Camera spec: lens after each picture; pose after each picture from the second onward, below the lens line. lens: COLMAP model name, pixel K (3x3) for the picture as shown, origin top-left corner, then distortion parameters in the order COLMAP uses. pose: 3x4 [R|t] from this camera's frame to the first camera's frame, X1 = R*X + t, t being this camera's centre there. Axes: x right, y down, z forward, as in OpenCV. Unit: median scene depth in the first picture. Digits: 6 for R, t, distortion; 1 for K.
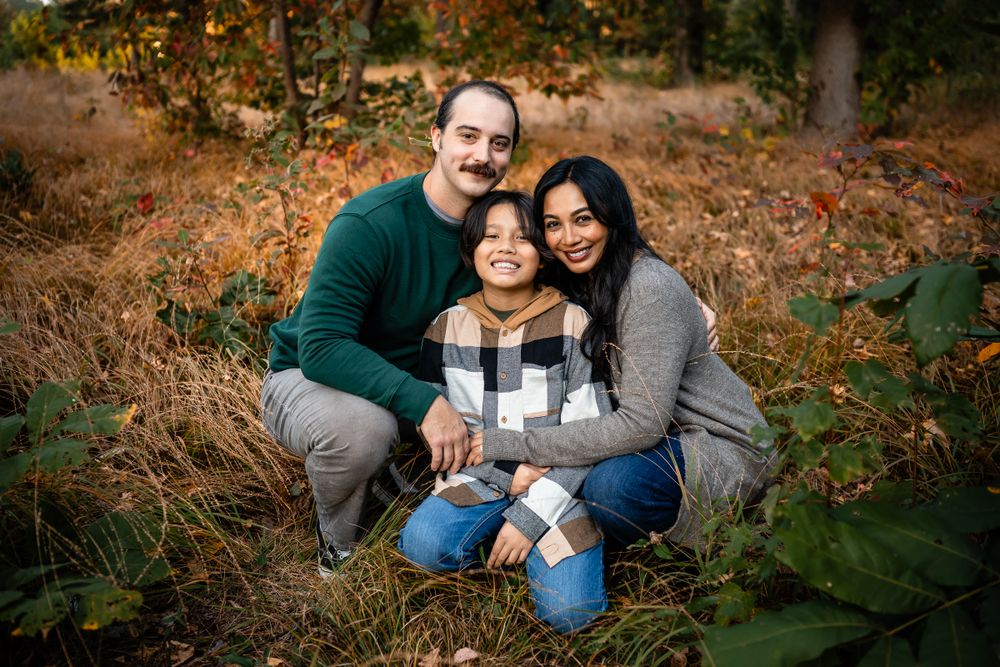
lens RADIAL K [[1010.3, 0, 499.8], [0, 1010.3, 333.3], [0, 0, 1]] dist [-0.059704, -0.002034]
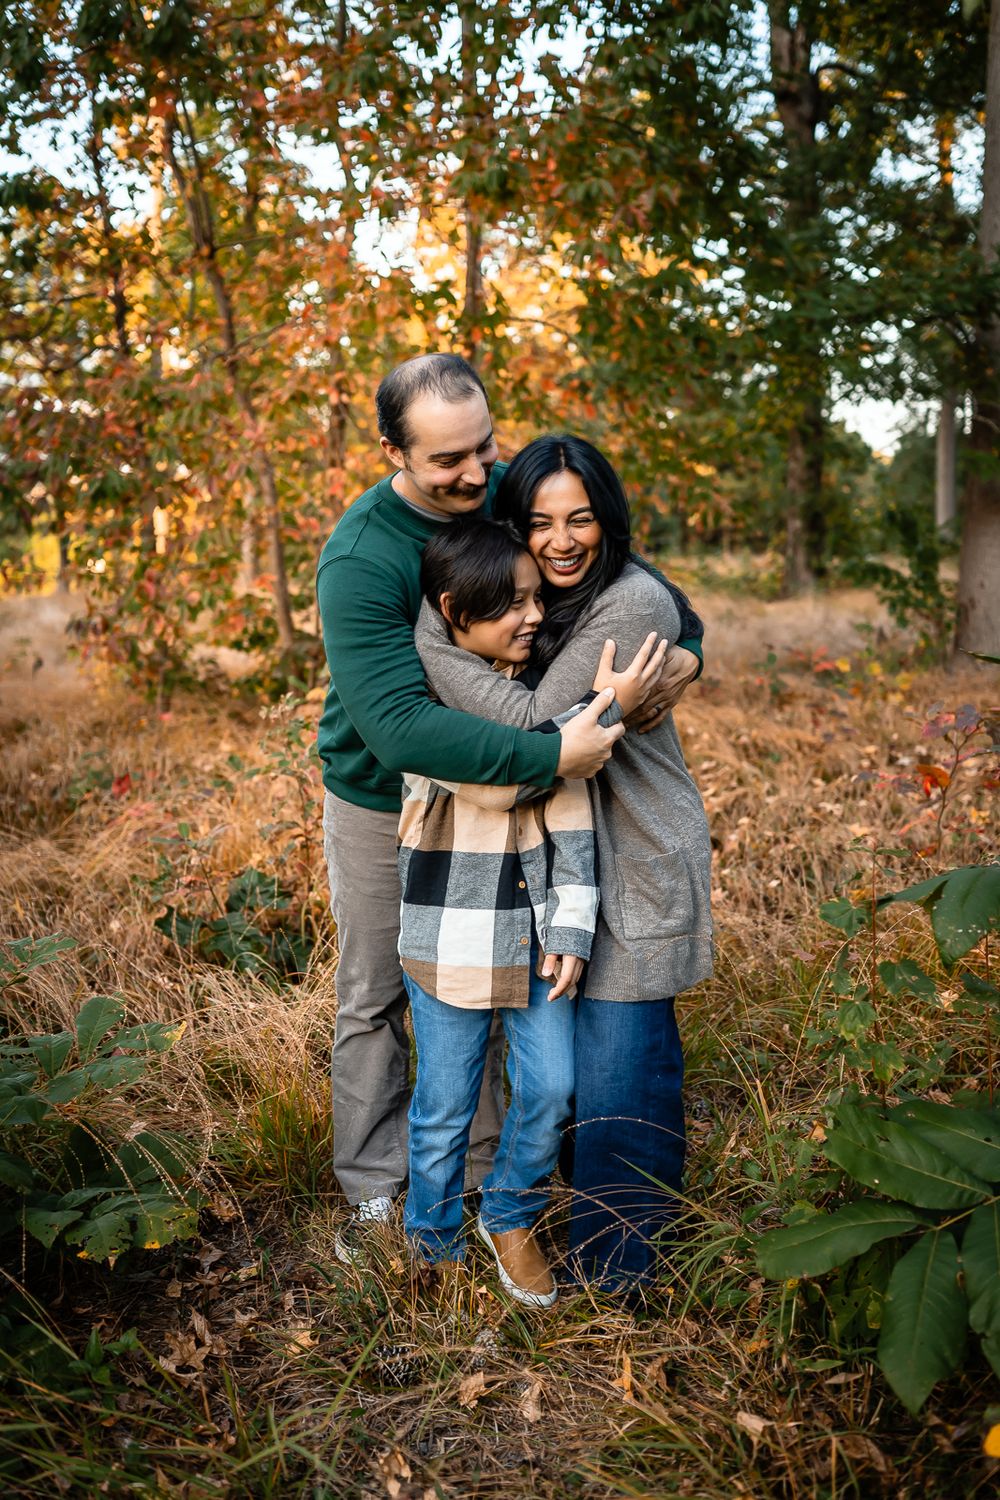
lens RADIAL K [[1744.3, 0, 421.4], [0, 1744.3, 751.2], [0, 0, 1]] dist [0.015014, 0.003418]
pose [[0.996145, -0.028463, -0.082982, 0.009571], [0.019948, 0.994616, -0.101687, -0.007259], [0.085429, 0.099639, 0.991350, -0.373544]]
